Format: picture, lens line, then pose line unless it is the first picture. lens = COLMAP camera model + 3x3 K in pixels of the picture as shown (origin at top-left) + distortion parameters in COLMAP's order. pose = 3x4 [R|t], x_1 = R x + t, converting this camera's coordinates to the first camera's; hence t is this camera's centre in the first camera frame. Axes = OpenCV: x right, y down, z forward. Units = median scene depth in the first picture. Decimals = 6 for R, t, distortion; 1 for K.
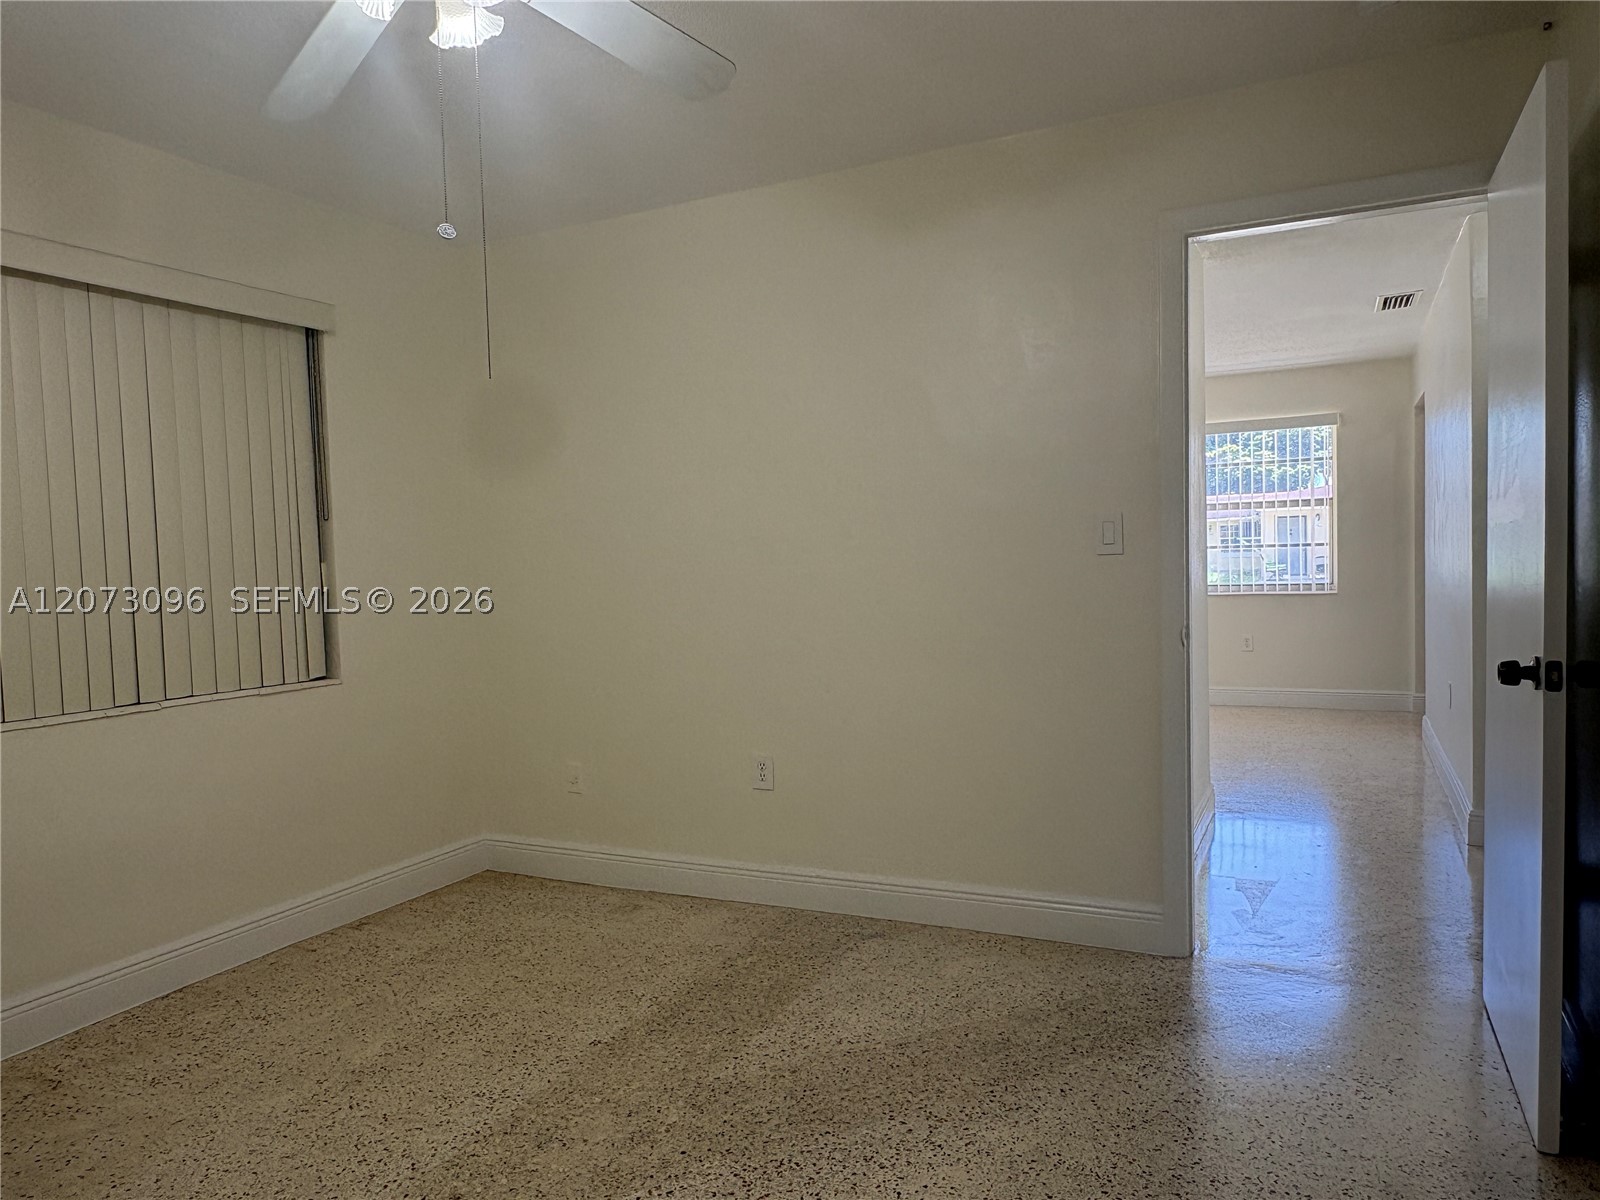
lens RADIAL K [[1062.7, 0, 800.0], [0, 1062.7, 600.0], [0, 0, 1]] dist [0.003255, 0.000086]
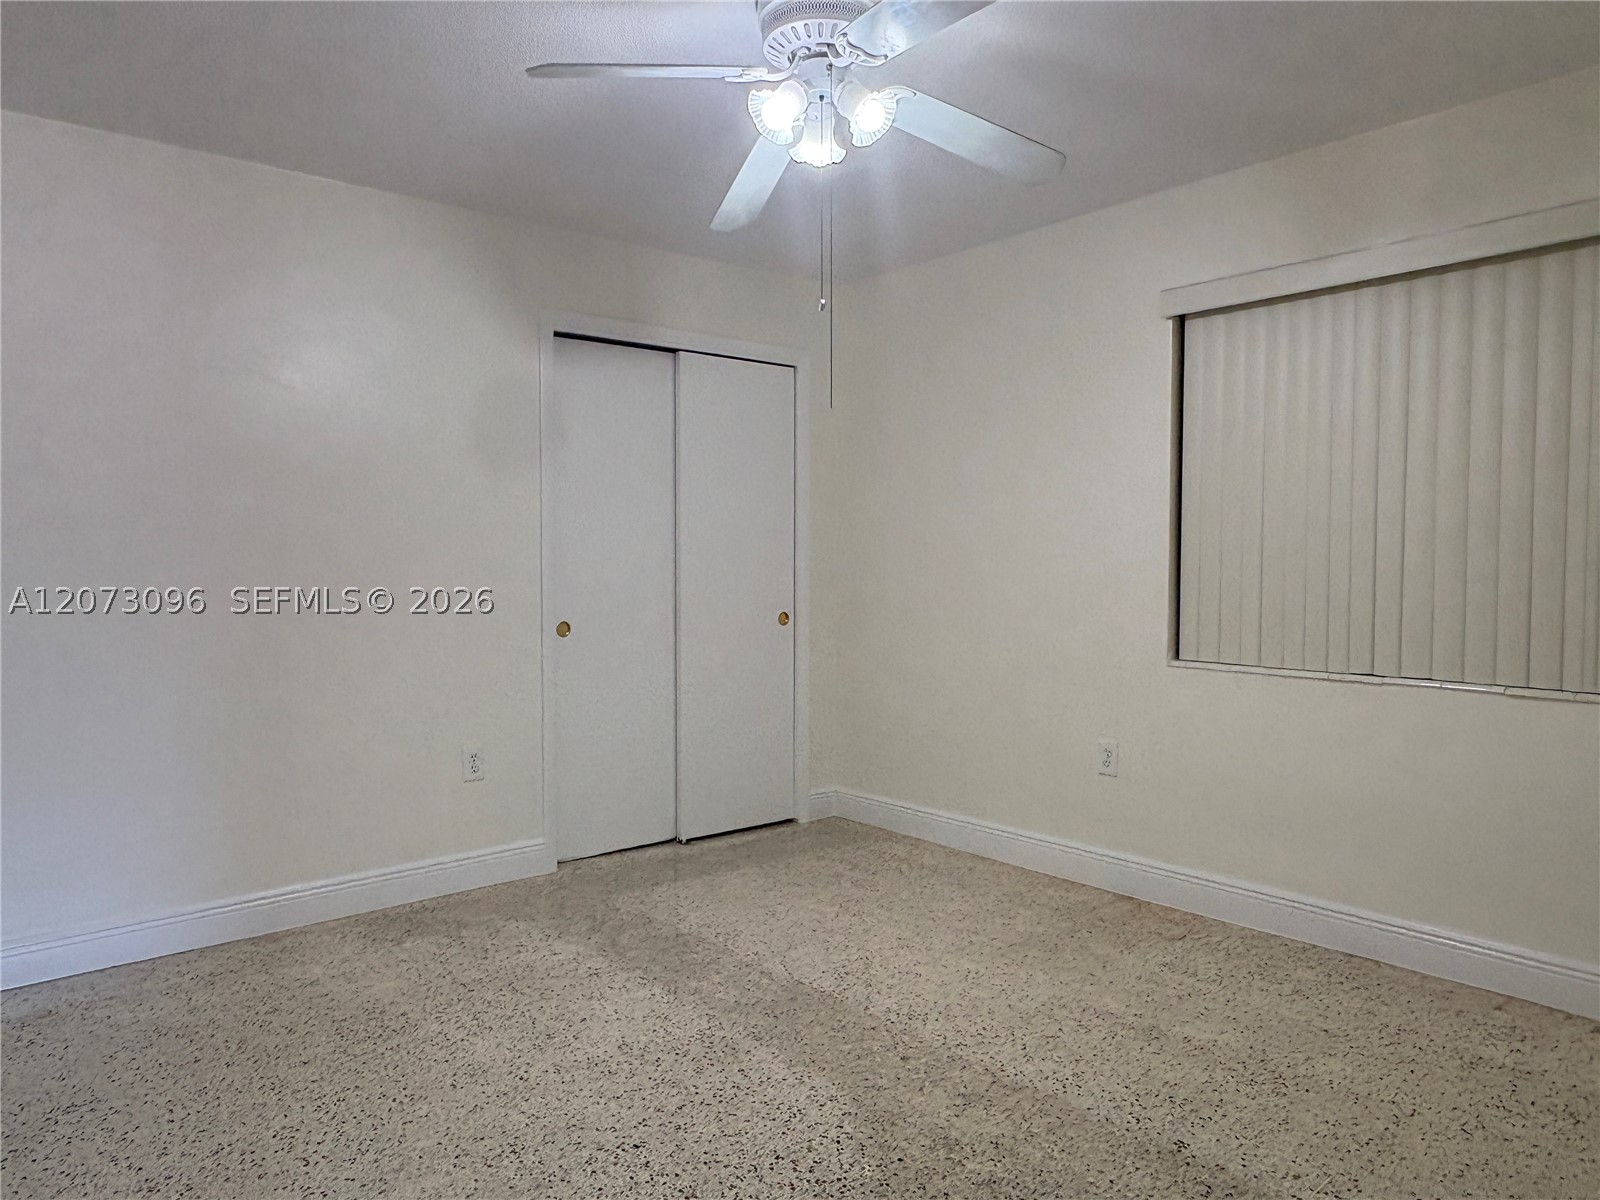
lens RADIAL K [[1062.7, 0, 800.0], [0, 1062.7, 600.0], [0, 0, 1]] dist [0.003255, 0.000086]
pose [[-0.384930, 0.065873, -0.920592, 0.574649], [-0.030005, 0.996029, 0.083817, -0.047787], [0.922458, 0.059886, -0.381425, 0.922690]]
